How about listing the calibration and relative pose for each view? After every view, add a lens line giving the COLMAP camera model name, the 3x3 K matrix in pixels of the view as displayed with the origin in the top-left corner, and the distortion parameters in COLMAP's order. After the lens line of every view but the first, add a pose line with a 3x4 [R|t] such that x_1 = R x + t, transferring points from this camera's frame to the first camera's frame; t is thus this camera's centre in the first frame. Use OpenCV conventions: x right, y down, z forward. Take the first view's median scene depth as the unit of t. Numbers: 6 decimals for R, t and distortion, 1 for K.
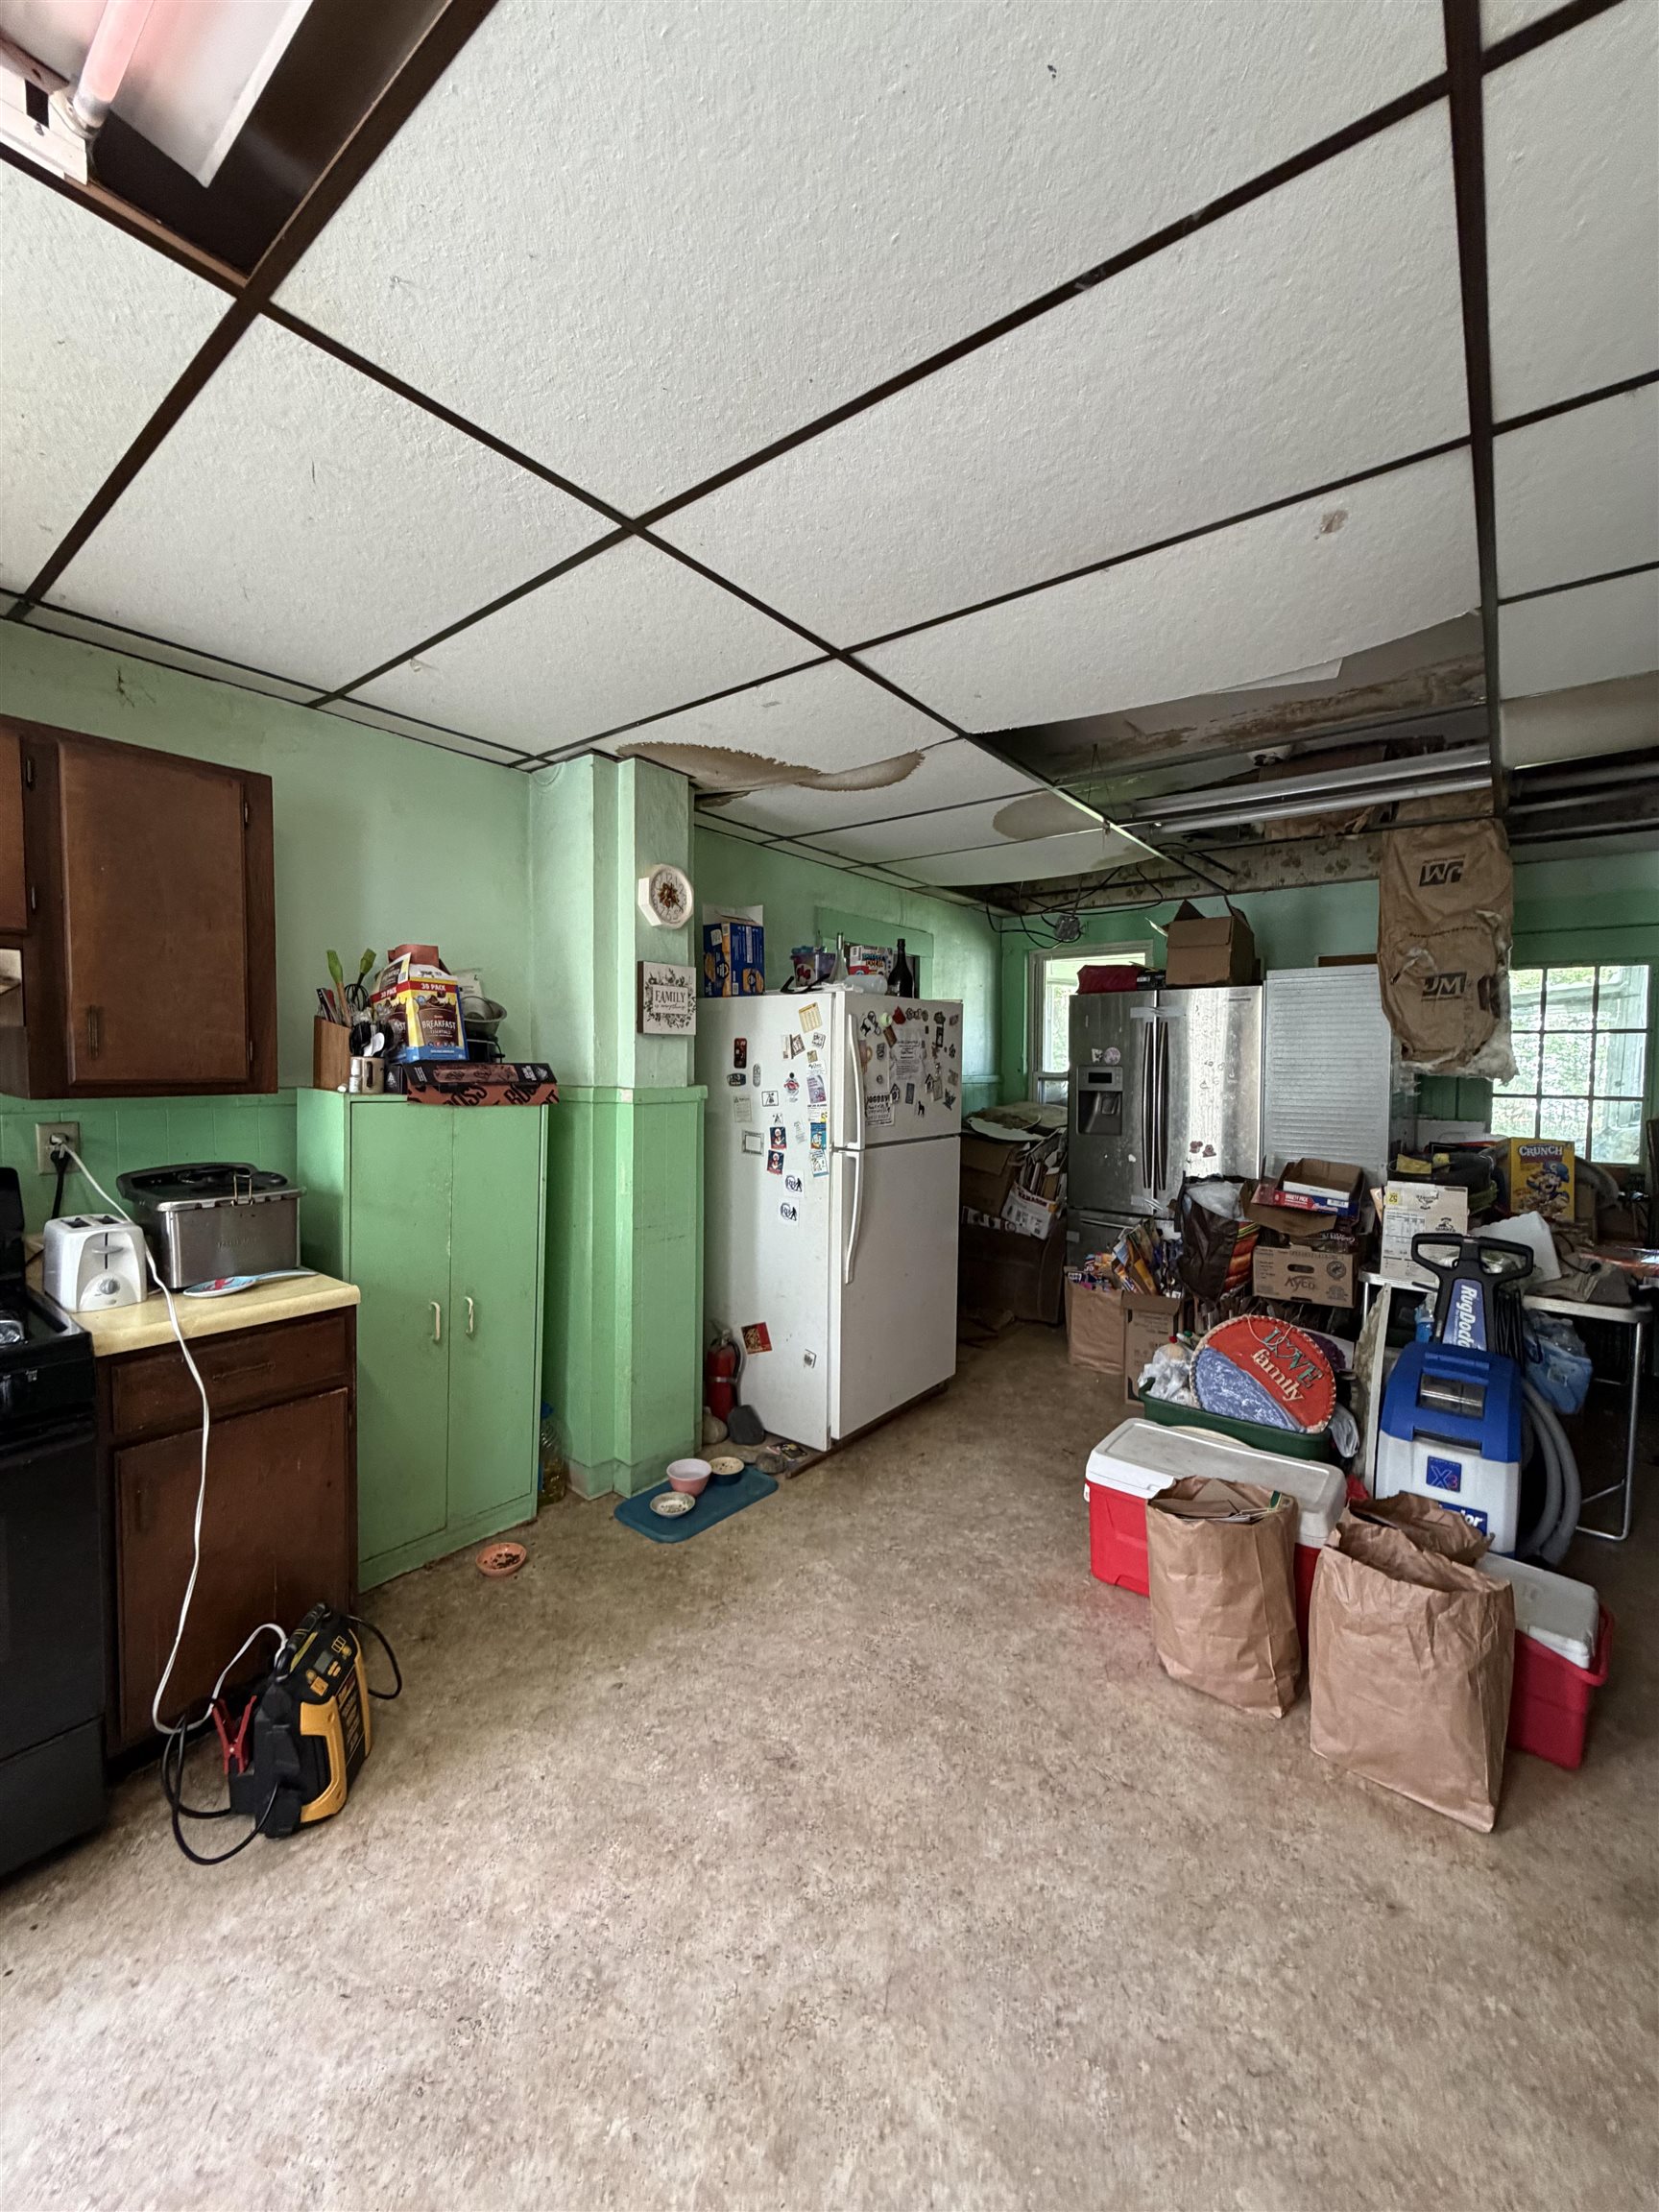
lens RADIAL K [[881.8, 0, 823.3], [0, 881.8, 1097.9], [0, 0, 1]] dist [0.000474, -0.000161]
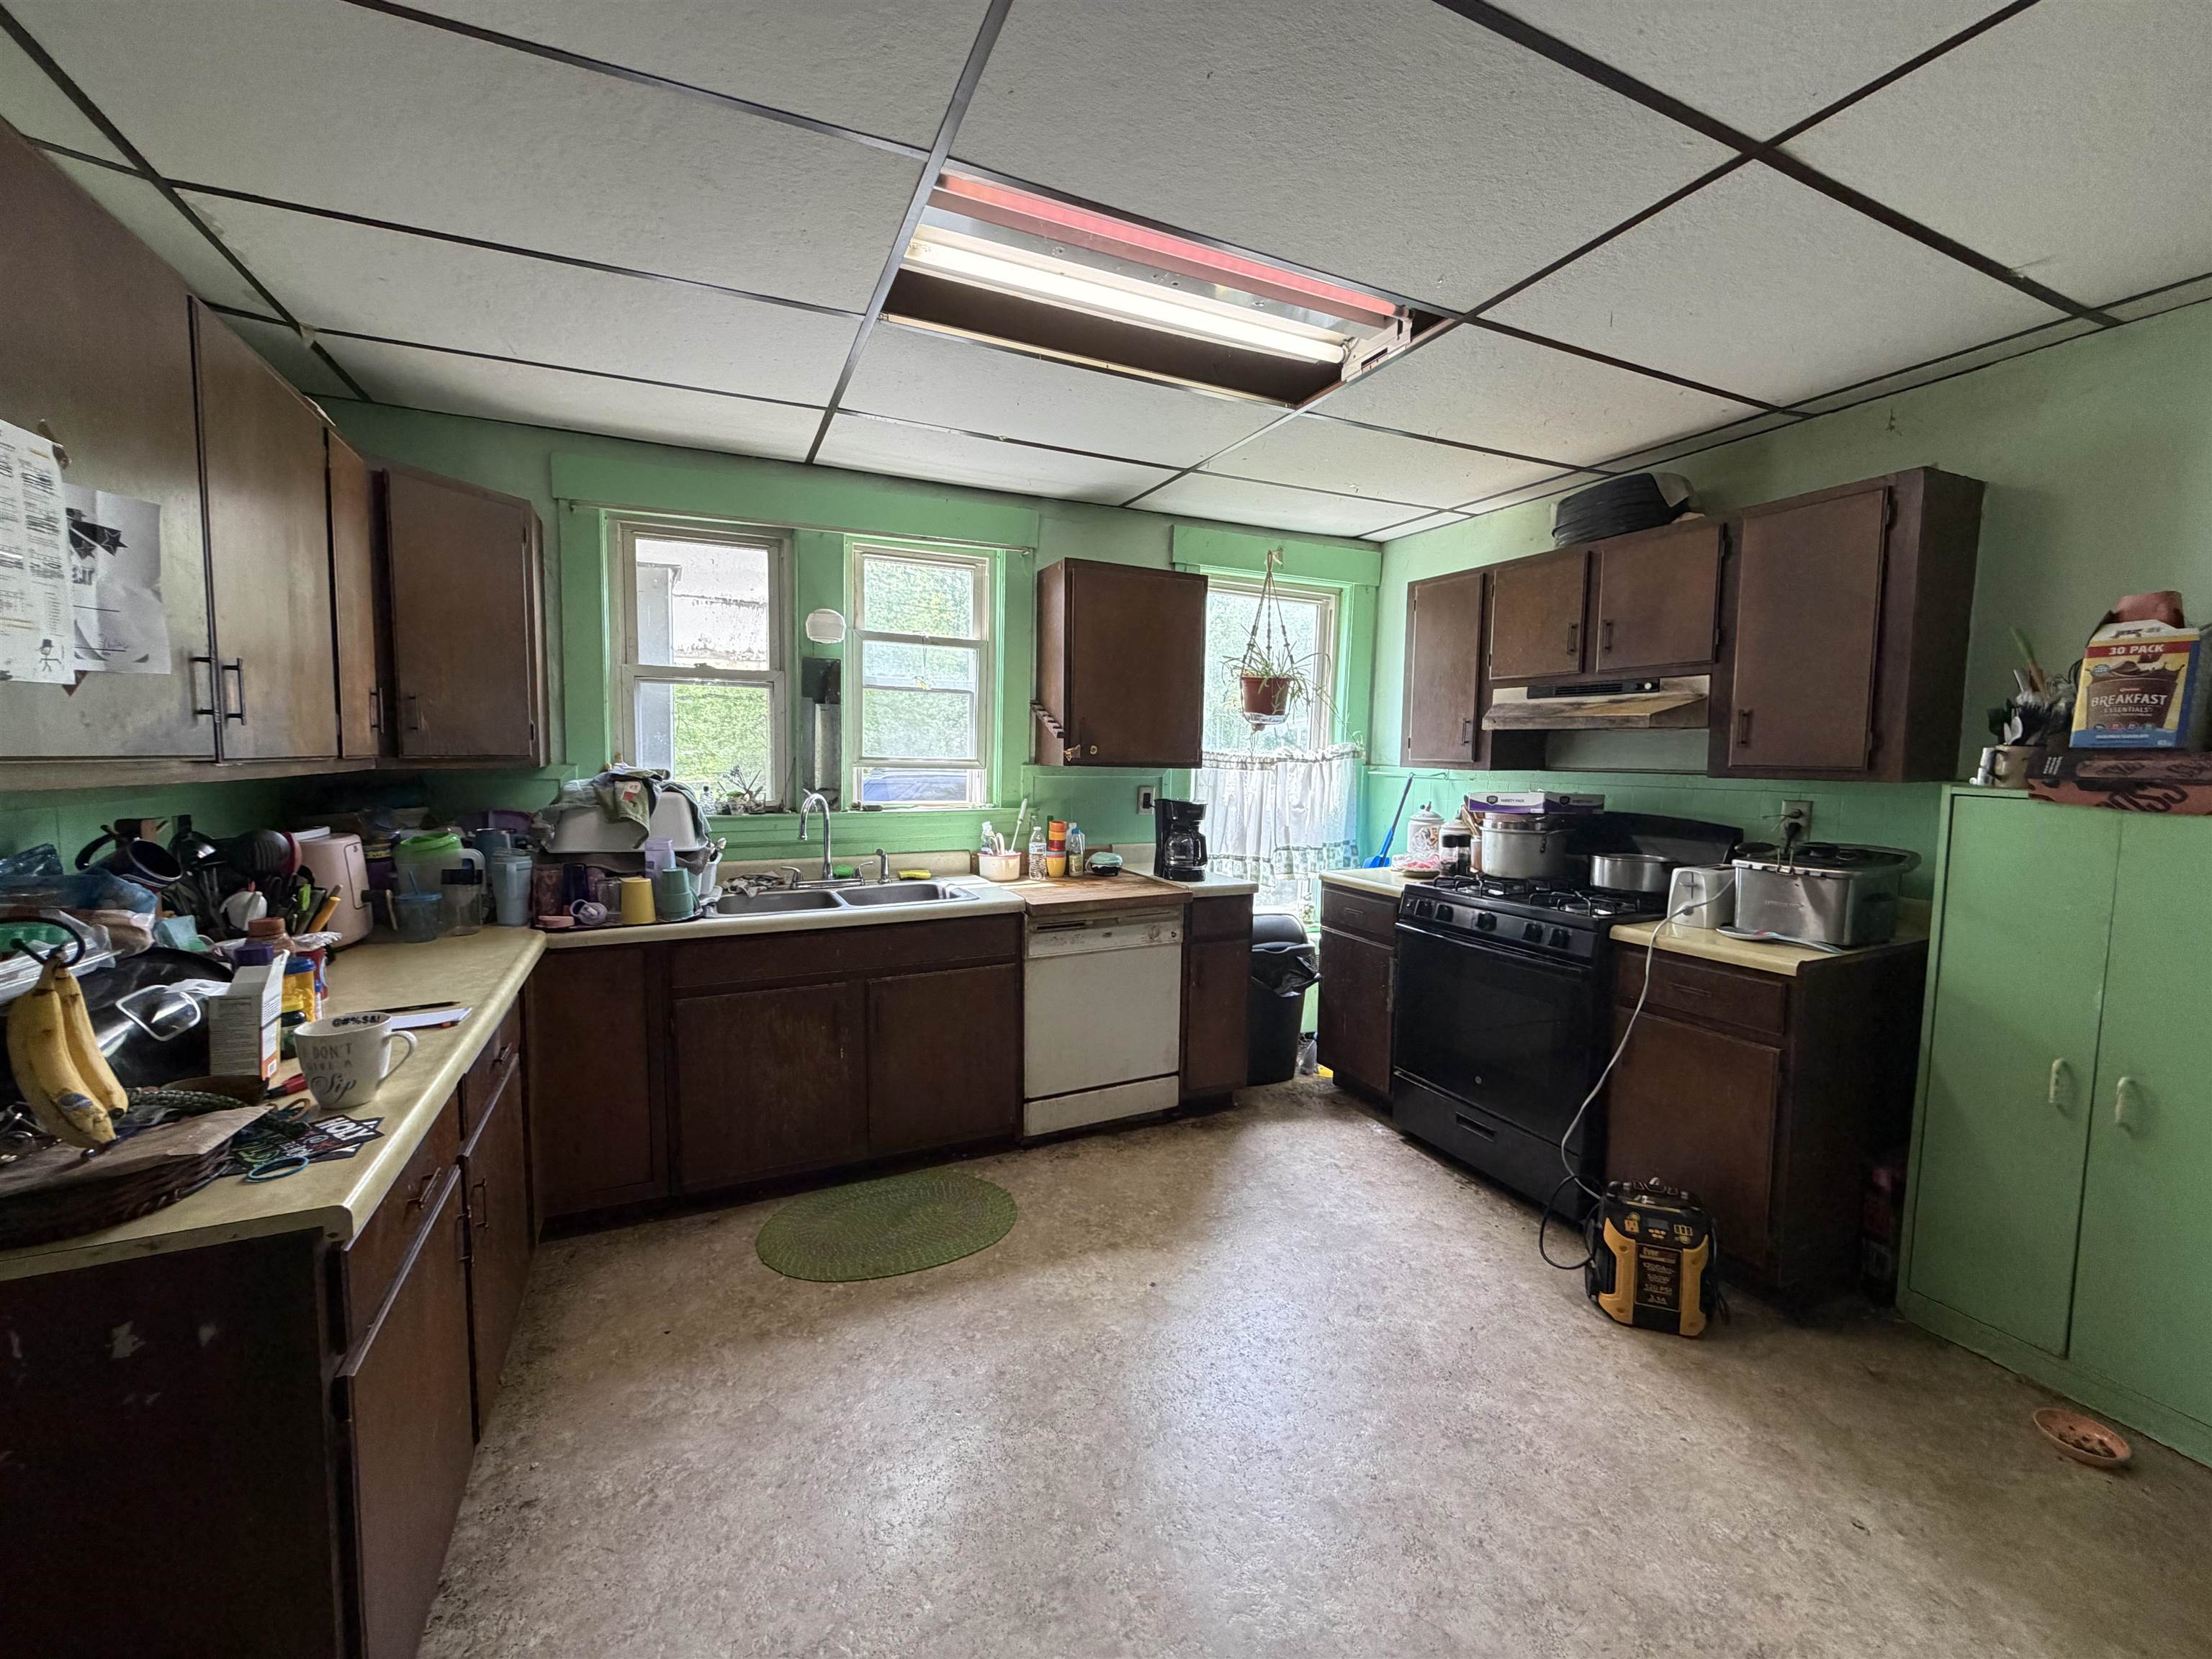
lens RADIAL K [[881.8, 0, 1104.4], [0, 881.8, 822.8], [0, 0, 1]] dist [0.000474, -0.000161]
pose [[-0.452460, 0.057168, -0.889950, 0.796481], [-0.052891, 0.994466, 0.090772, -0.003125], [0.890215, 0.088141, -0.446933, 0.732487]]
